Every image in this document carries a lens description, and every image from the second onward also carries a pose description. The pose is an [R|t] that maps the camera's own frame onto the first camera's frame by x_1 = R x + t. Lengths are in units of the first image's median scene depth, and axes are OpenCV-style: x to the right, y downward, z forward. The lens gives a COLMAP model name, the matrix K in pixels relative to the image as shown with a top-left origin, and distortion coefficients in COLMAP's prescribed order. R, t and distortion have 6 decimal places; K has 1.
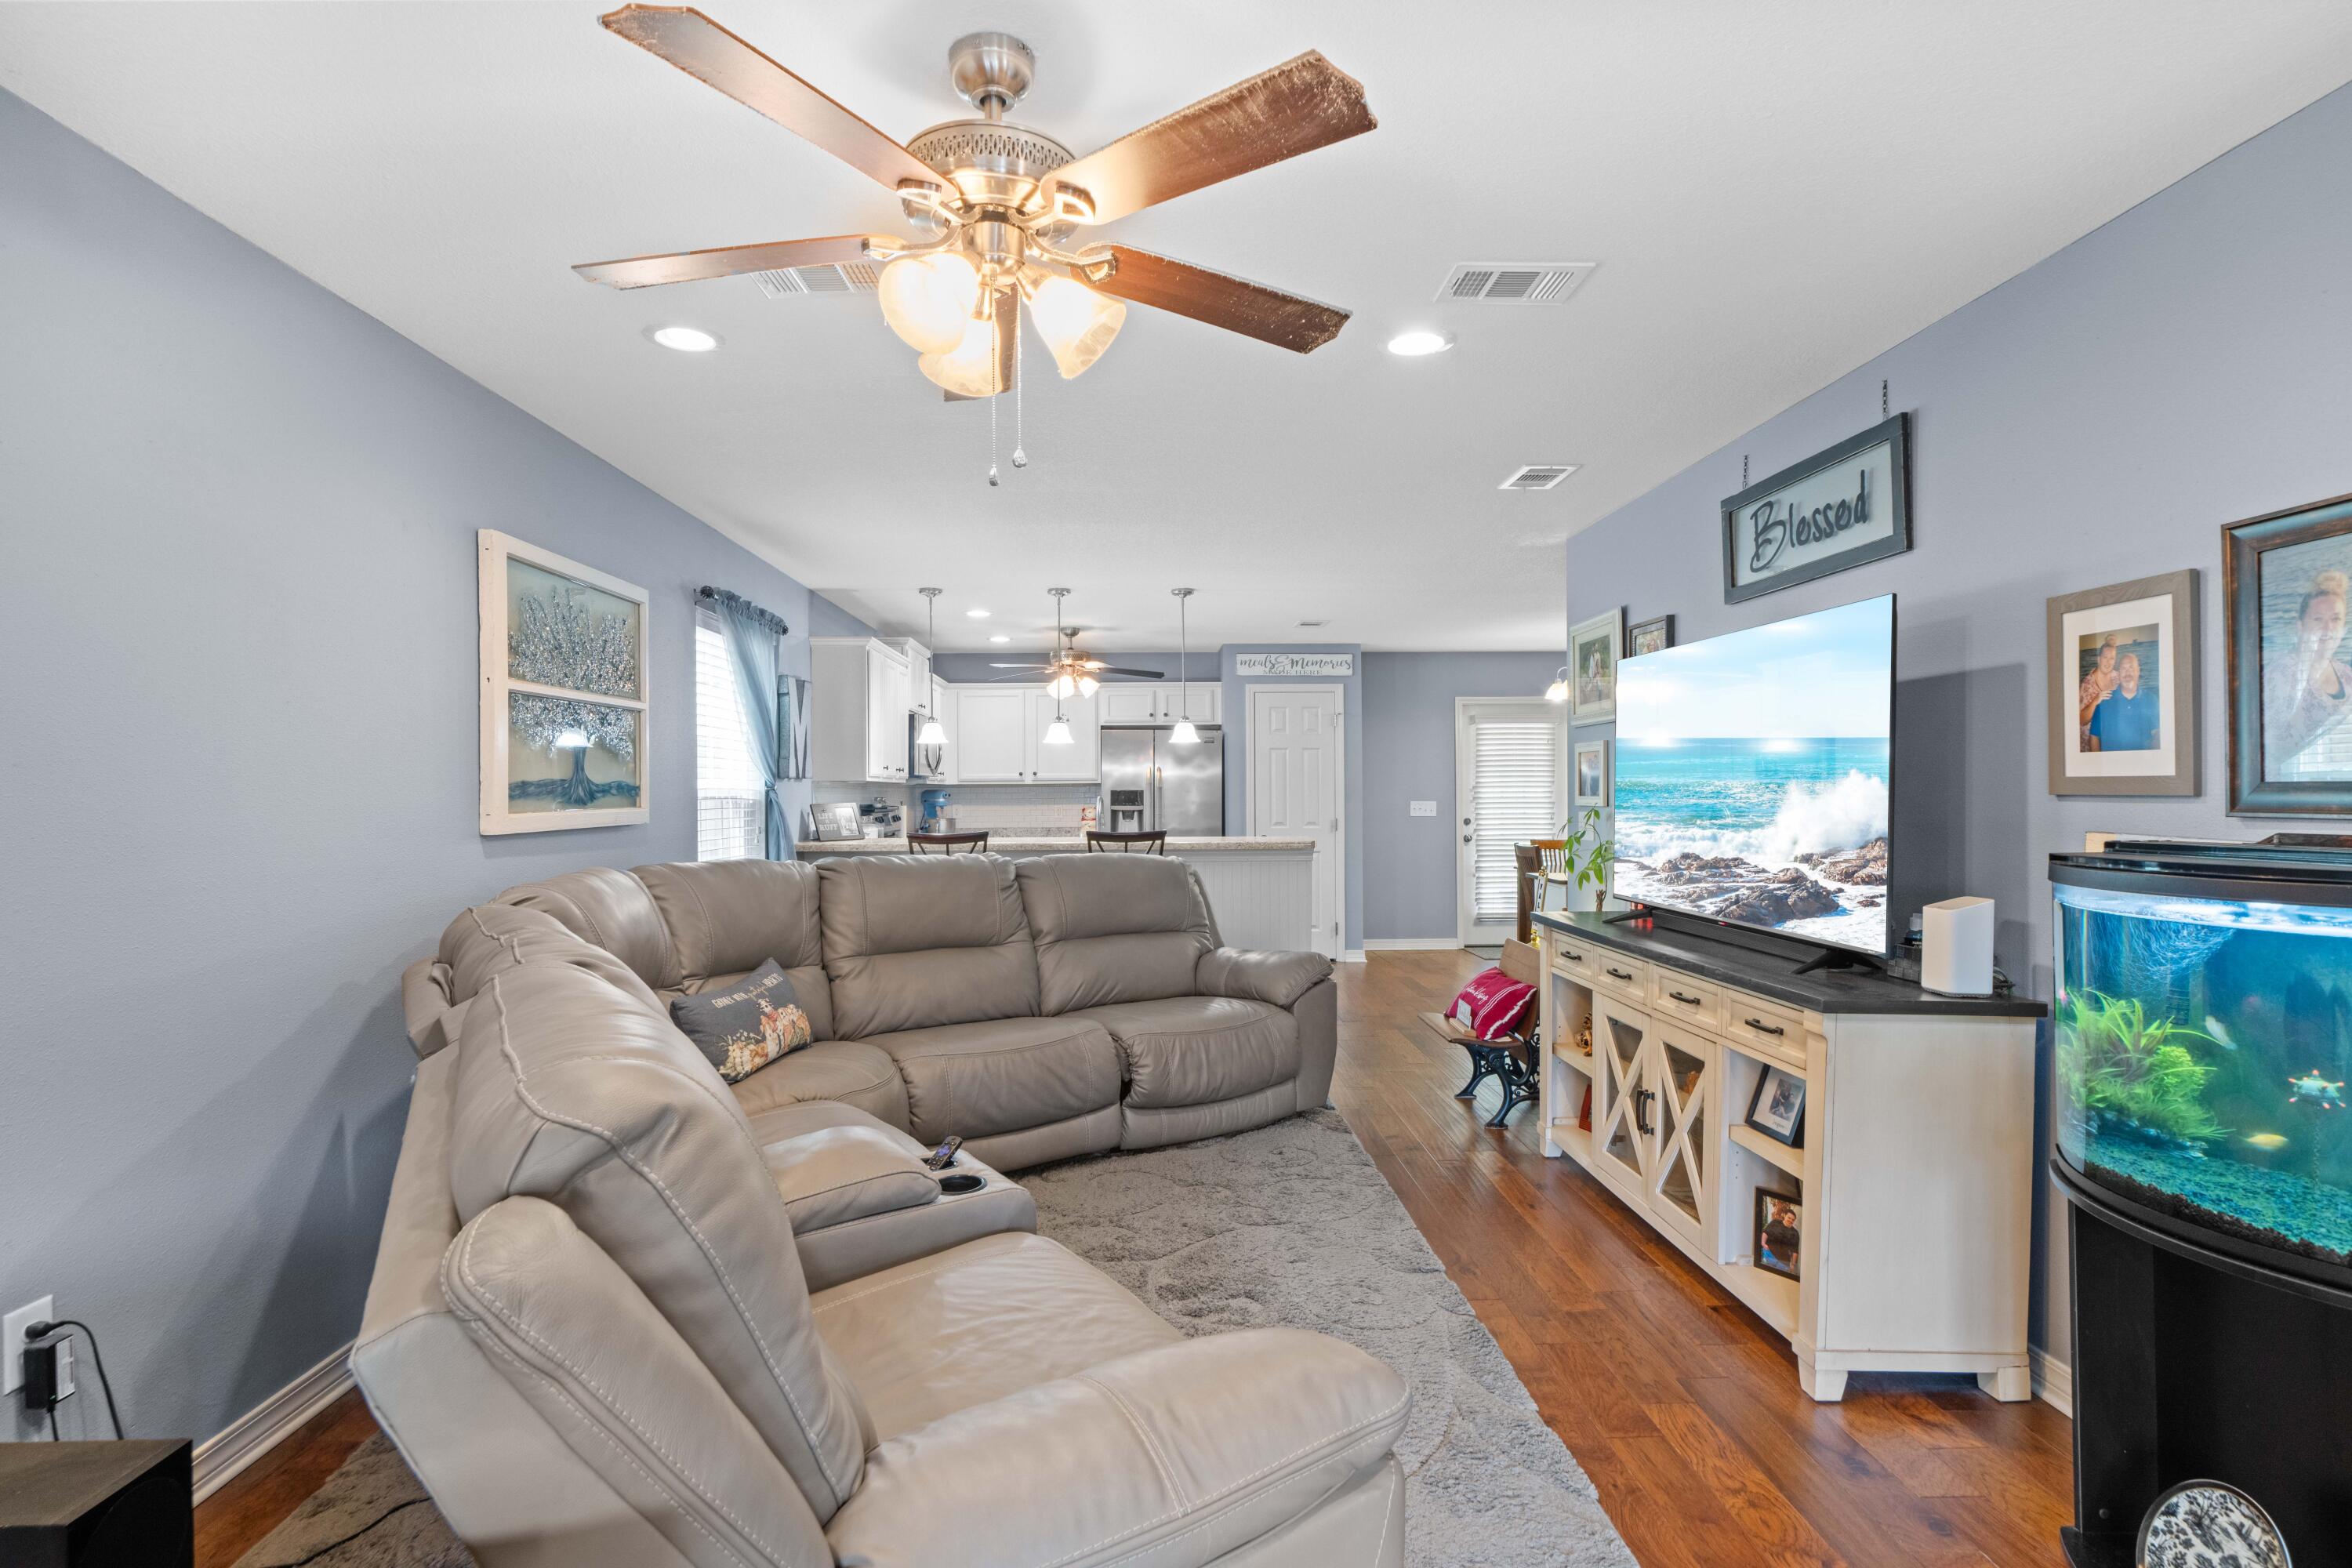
lens RADIAL K [[1168.9, 0, 1172.8], [0, 1168.9, 790.2], [0, 0, 1]] dist [-0.001938, 0.001128]
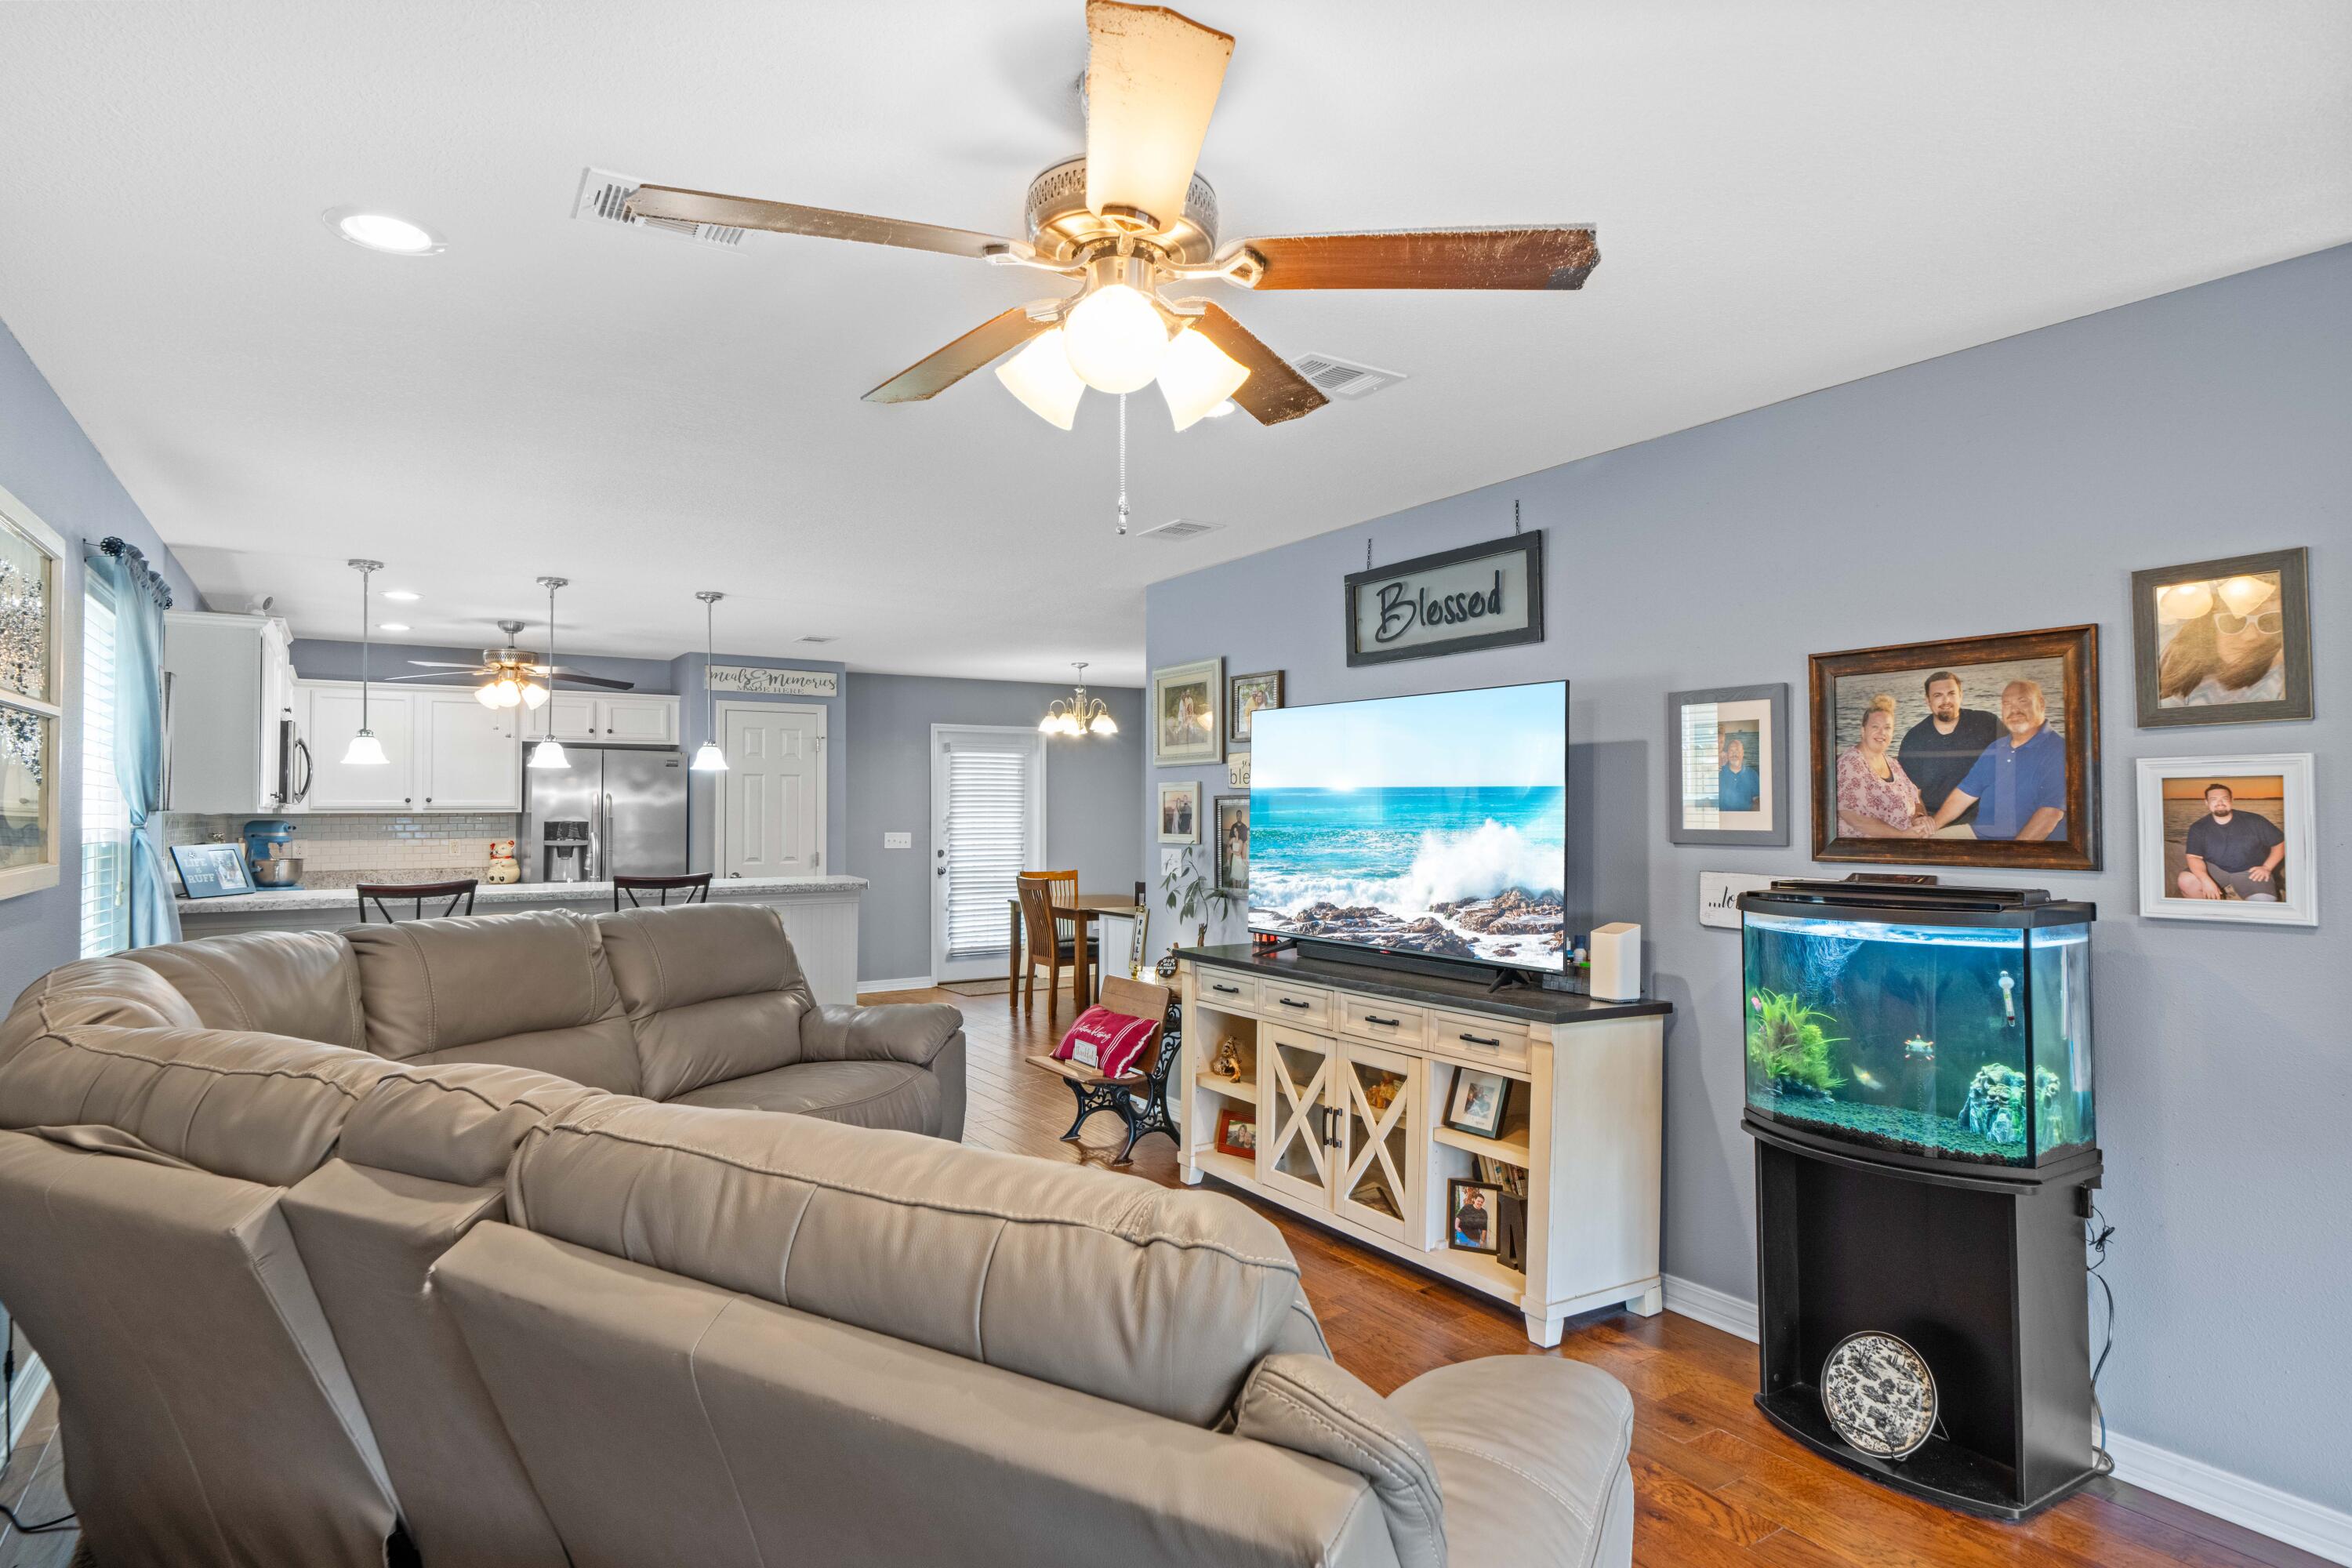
lens RADIAL K [[1248.3, 0, 1173.3], [0, 1248.3, 788.1], [0, 0, 1]] dist [0.000308, -0.000873]
pose [[0.856452, 0.014388, 0.516026, -0.320885], [-0.004374, 0.999778, -0.020615, -0.018361], [-0.516208, 0.015398, 0.856325, 0.062680]]
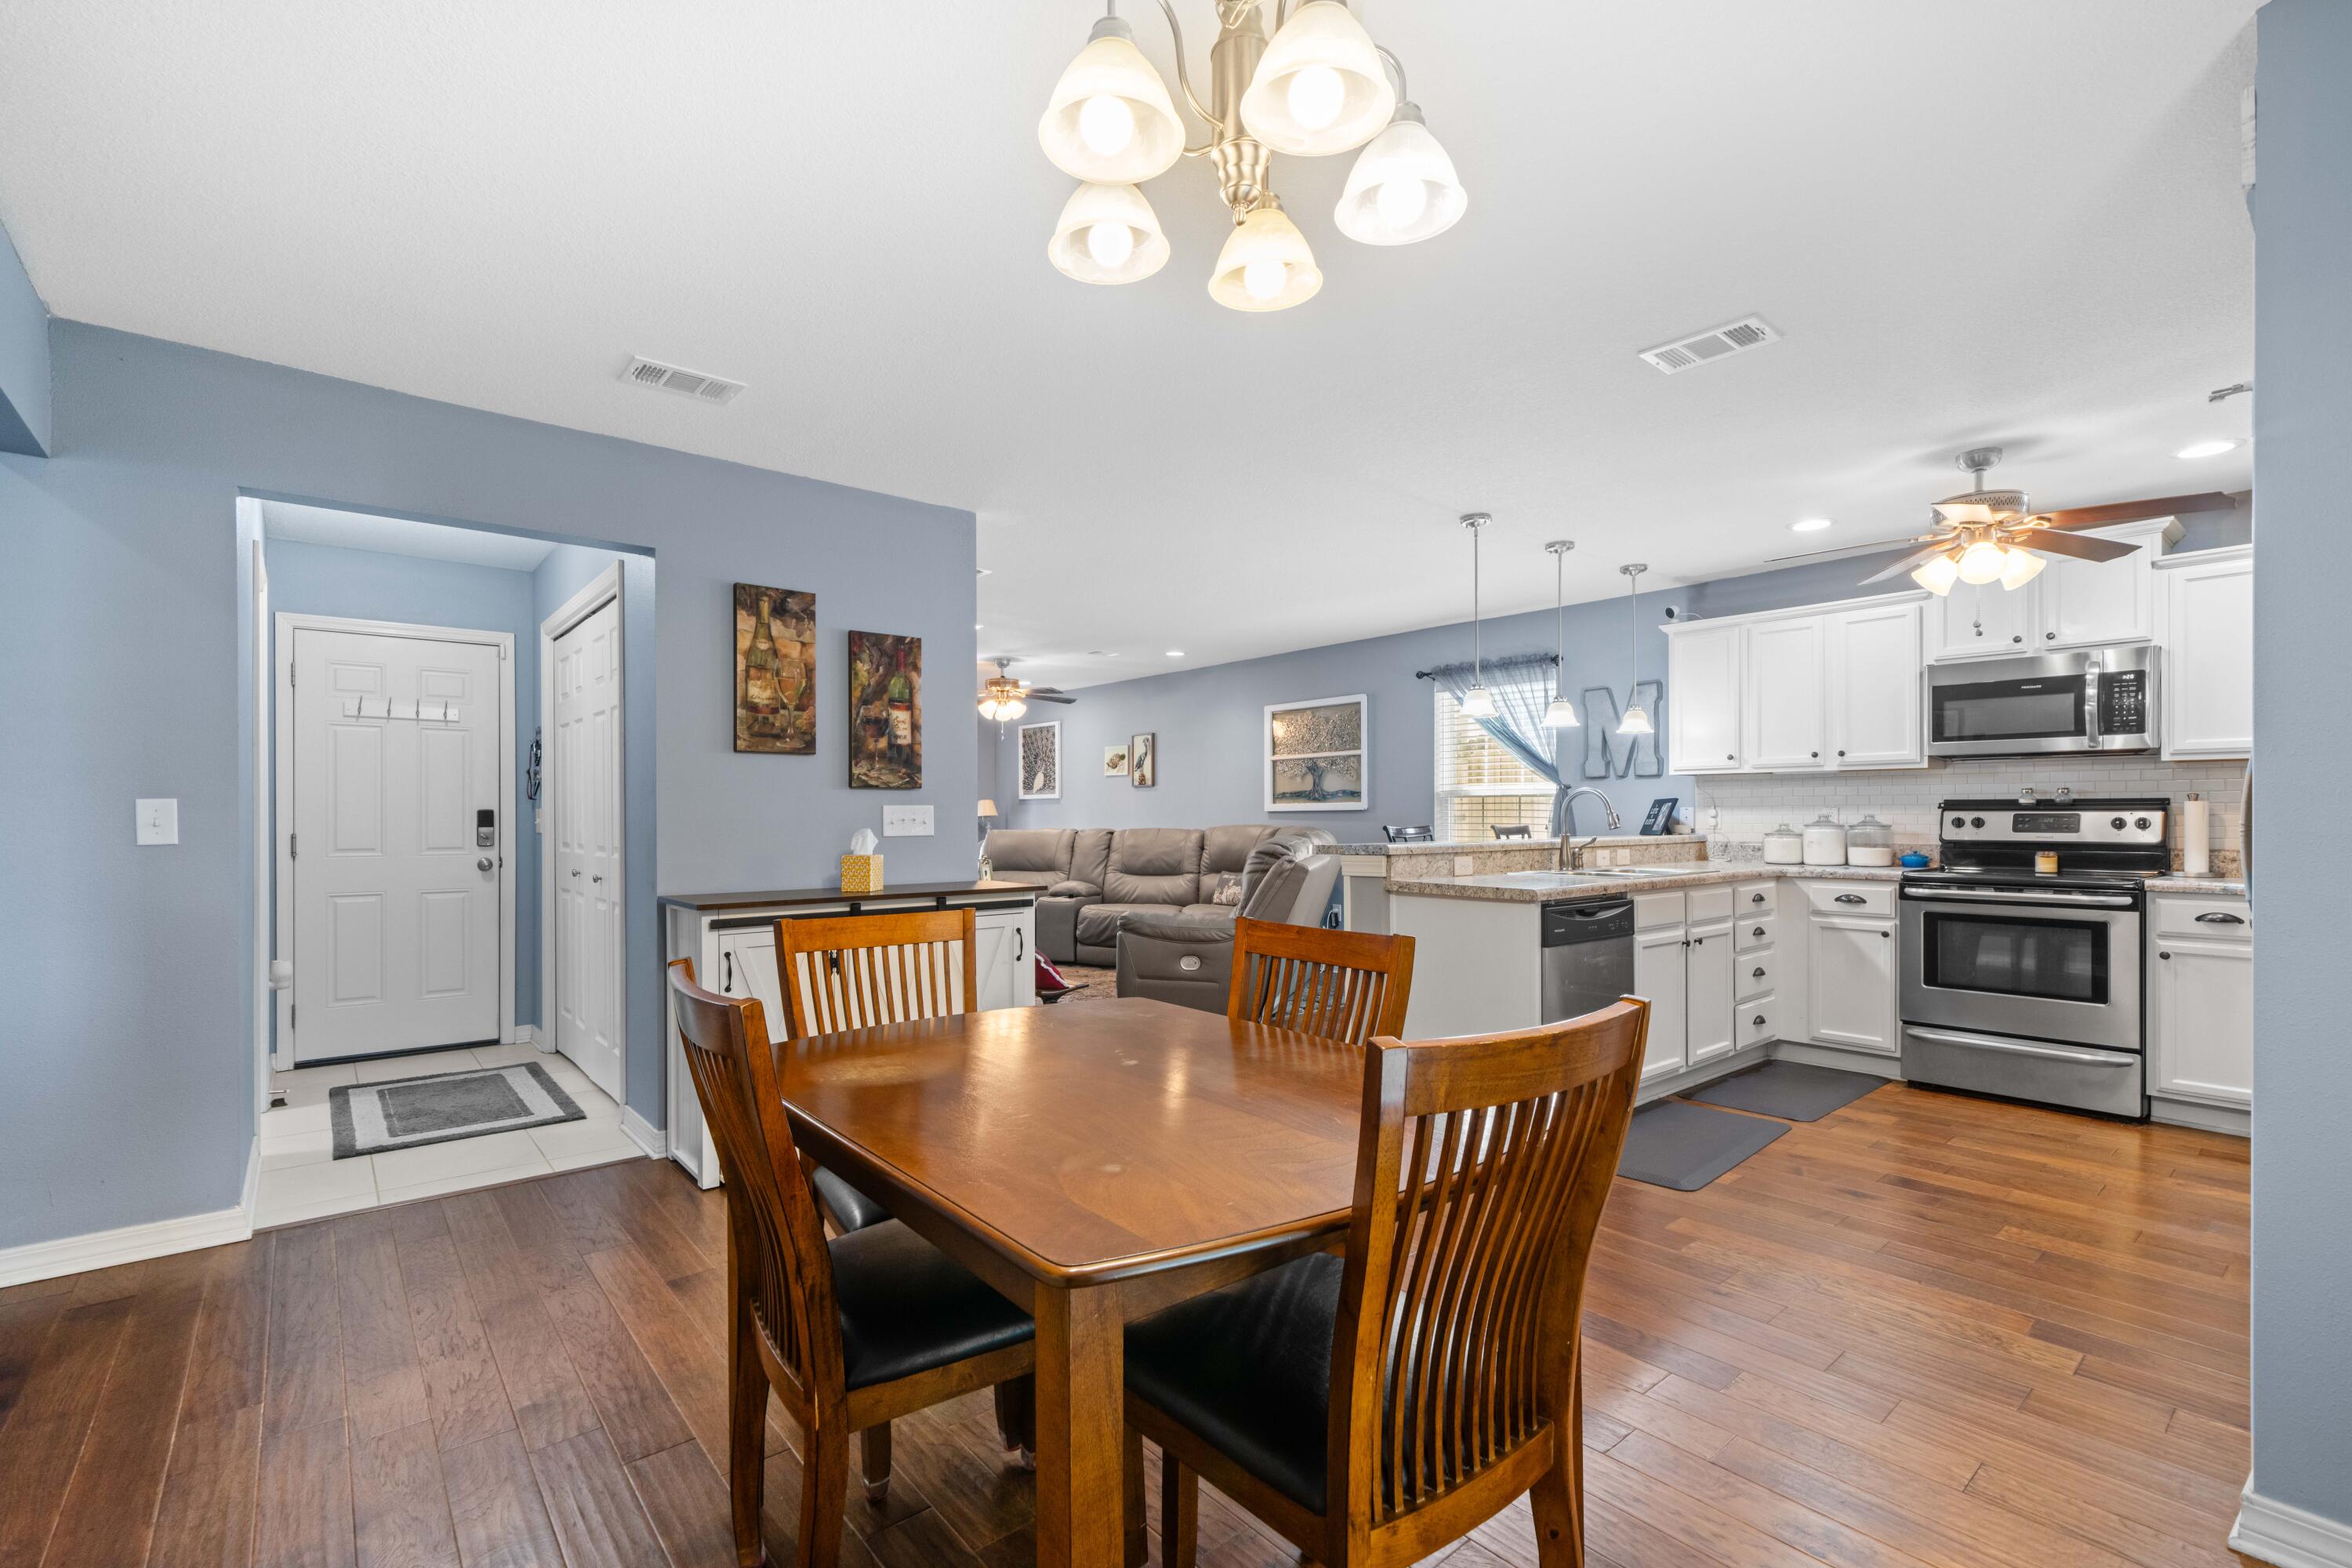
lens RADIAL K [[1038.3, 0, 1167.3], [0, 1038.3, 808.7], [0, 0, 1]] dist [-0.000199, -0.000125]
pose [[-0.786186, 0.001946, -0.617987, 1.095143], [0.006685, 0.999963, -0.005357, 0.038839], [0.617953, -0.008343, -0.786170, 2.623246]]
